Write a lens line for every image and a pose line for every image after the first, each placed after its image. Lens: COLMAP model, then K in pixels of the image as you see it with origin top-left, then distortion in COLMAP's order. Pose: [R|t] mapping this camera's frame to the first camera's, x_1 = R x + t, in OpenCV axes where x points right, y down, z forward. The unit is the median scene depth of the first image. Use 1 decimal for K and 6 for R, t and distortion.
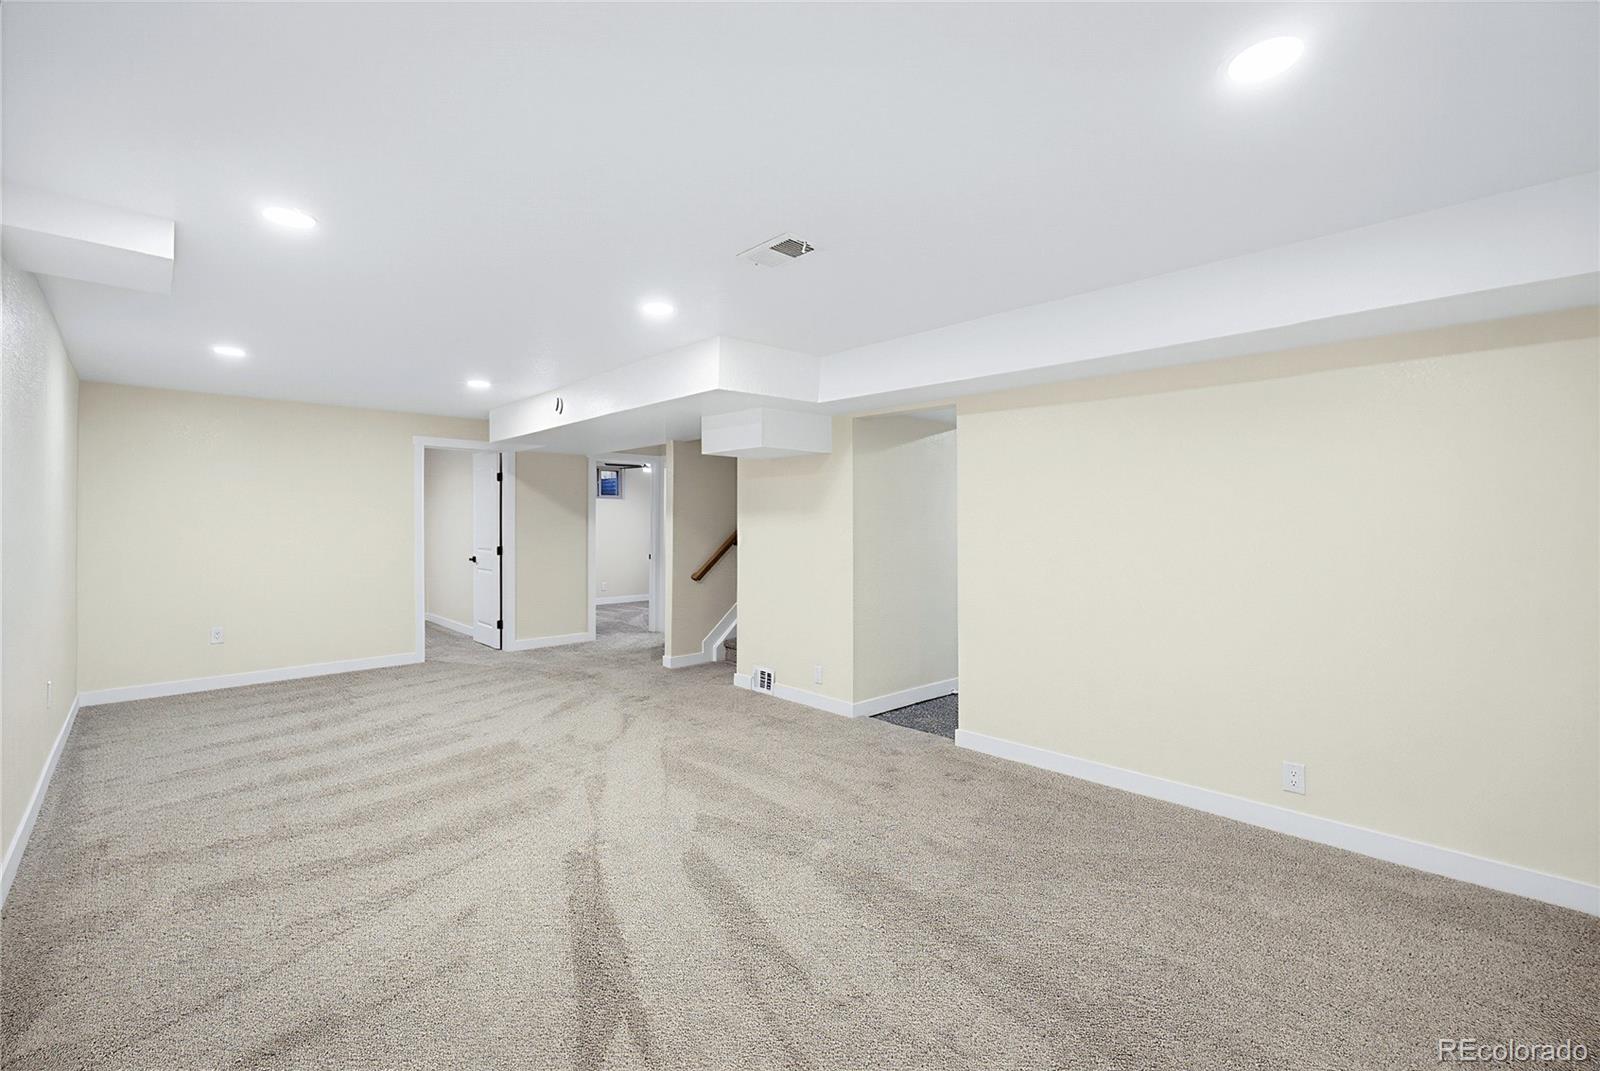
lens RADIAL K [[697.8, 0, 803.9], [0, 697.8, 524.5], [0, 0, 1]] dist [-0.002121, -0.000213]
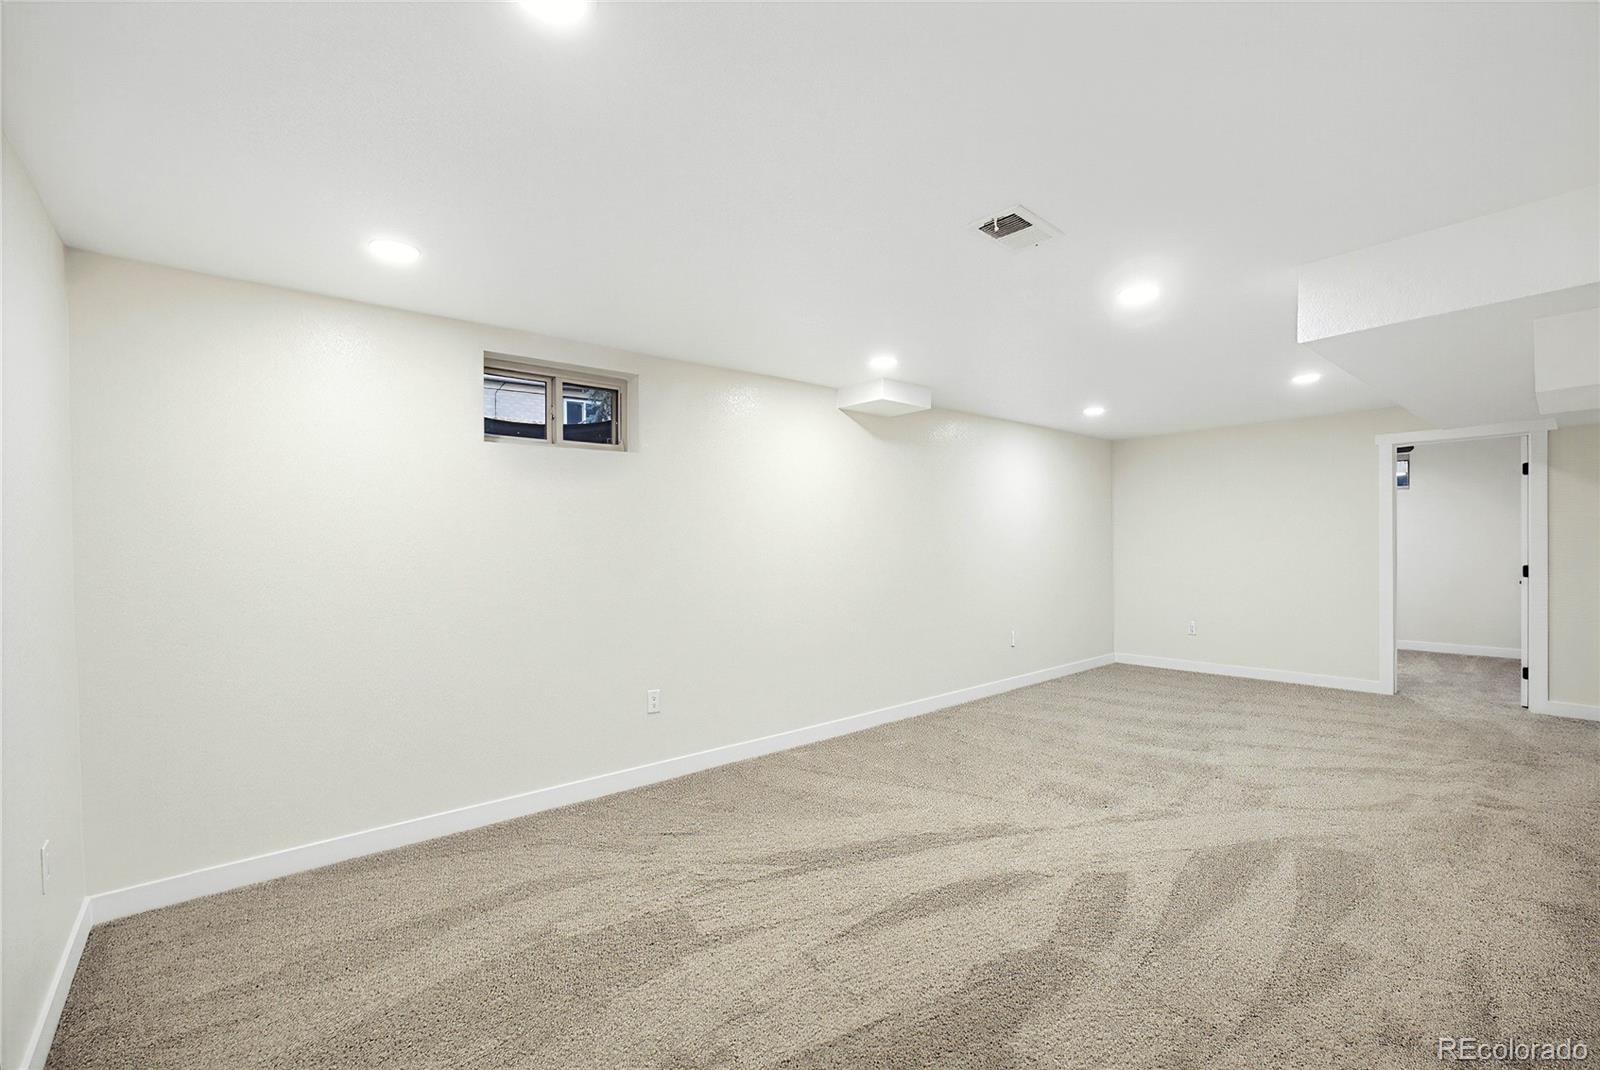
lens RADIAL K [[697.8, 0, 804.4], [0, 697.8, 542.4], [0, 0, 1]] dist [-0.002121, -0.000213]
pose [[-0.039087, 0.004009, -0.999228, 0.560718], [0.006843, 0.999970, 0.003744, -0.000942], [0.999212, -0.006691, -0.039114, 0.493397]]
